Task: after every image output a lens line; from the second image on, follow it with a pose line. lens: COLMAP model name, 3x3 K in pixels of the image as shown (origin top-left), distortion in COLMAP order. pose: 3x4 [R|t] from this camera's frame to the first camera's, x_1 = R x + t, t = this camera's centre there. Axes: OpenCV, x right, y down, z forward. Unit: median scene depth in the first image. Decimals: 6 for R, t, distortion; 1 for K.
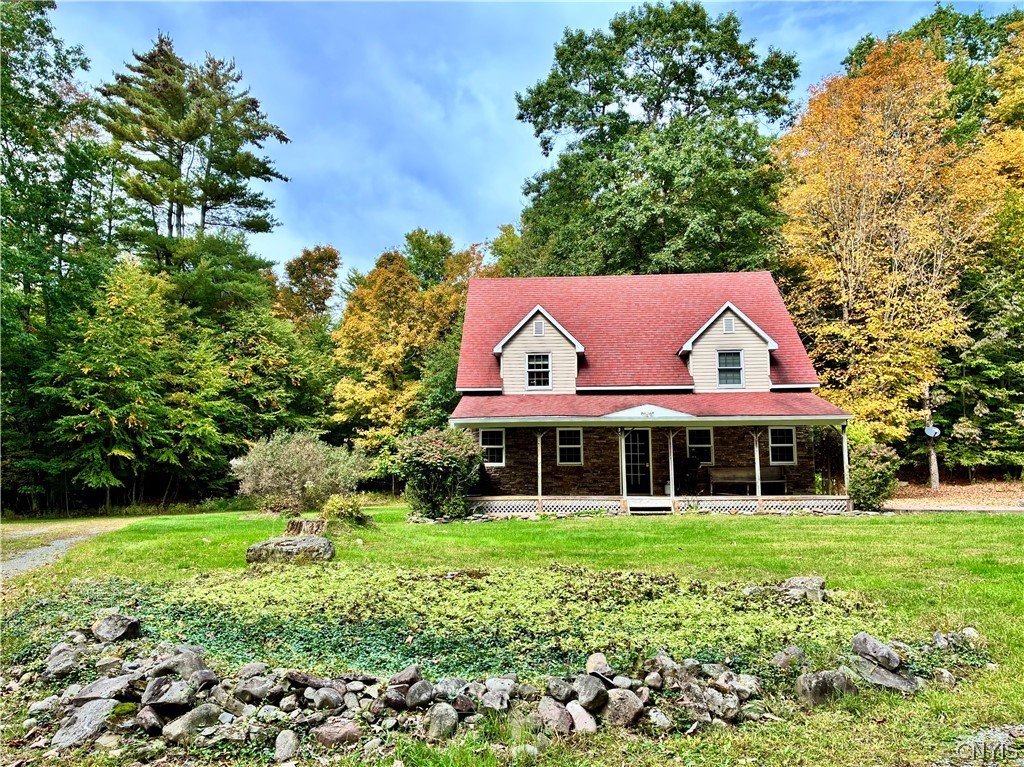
lens RADIAL K [[793.7, 0, 517.7], [0, 793.7, 379.0], [0, 0, 1]] dist [0.059867, -0.058369]
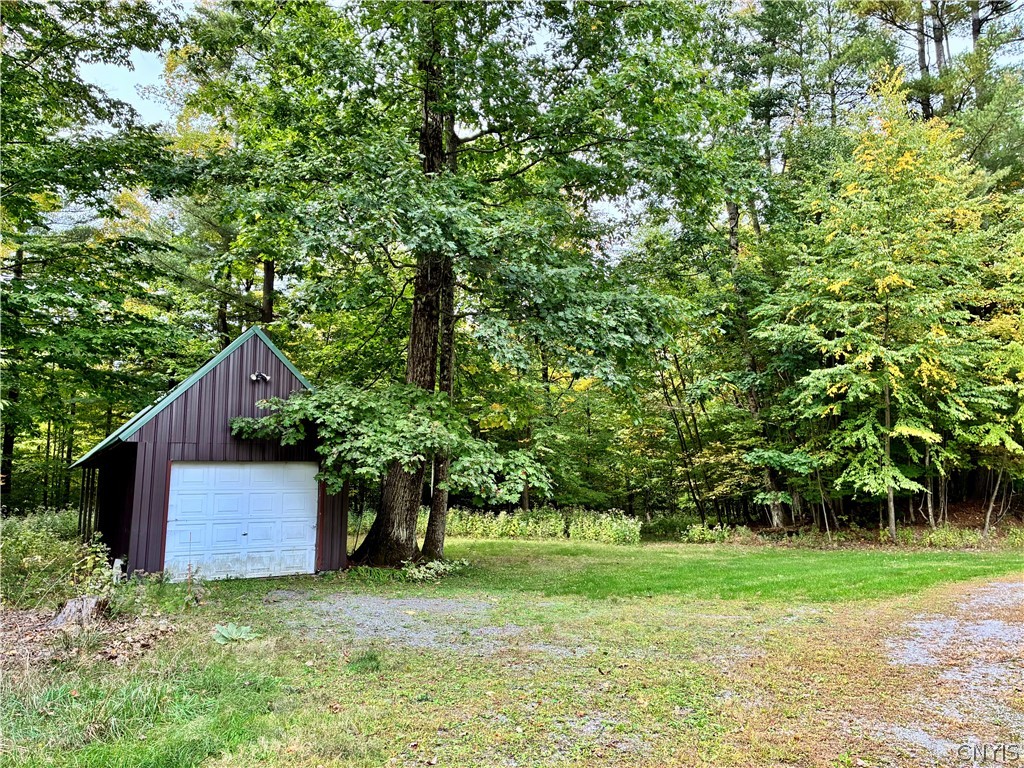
lens RADIAL K [[793.7, 0, 517.7], [0, 793.7, 379.5], [0, 0, 1]] dist [0.059867, -0.058369]
pose [[0.682565, -0.100776, -0.723843, -0.212820], [0.093928, 0.994330, -0.049862, 0.044193], [0.724764, -0.033955, 0.688160, 0.328834]]
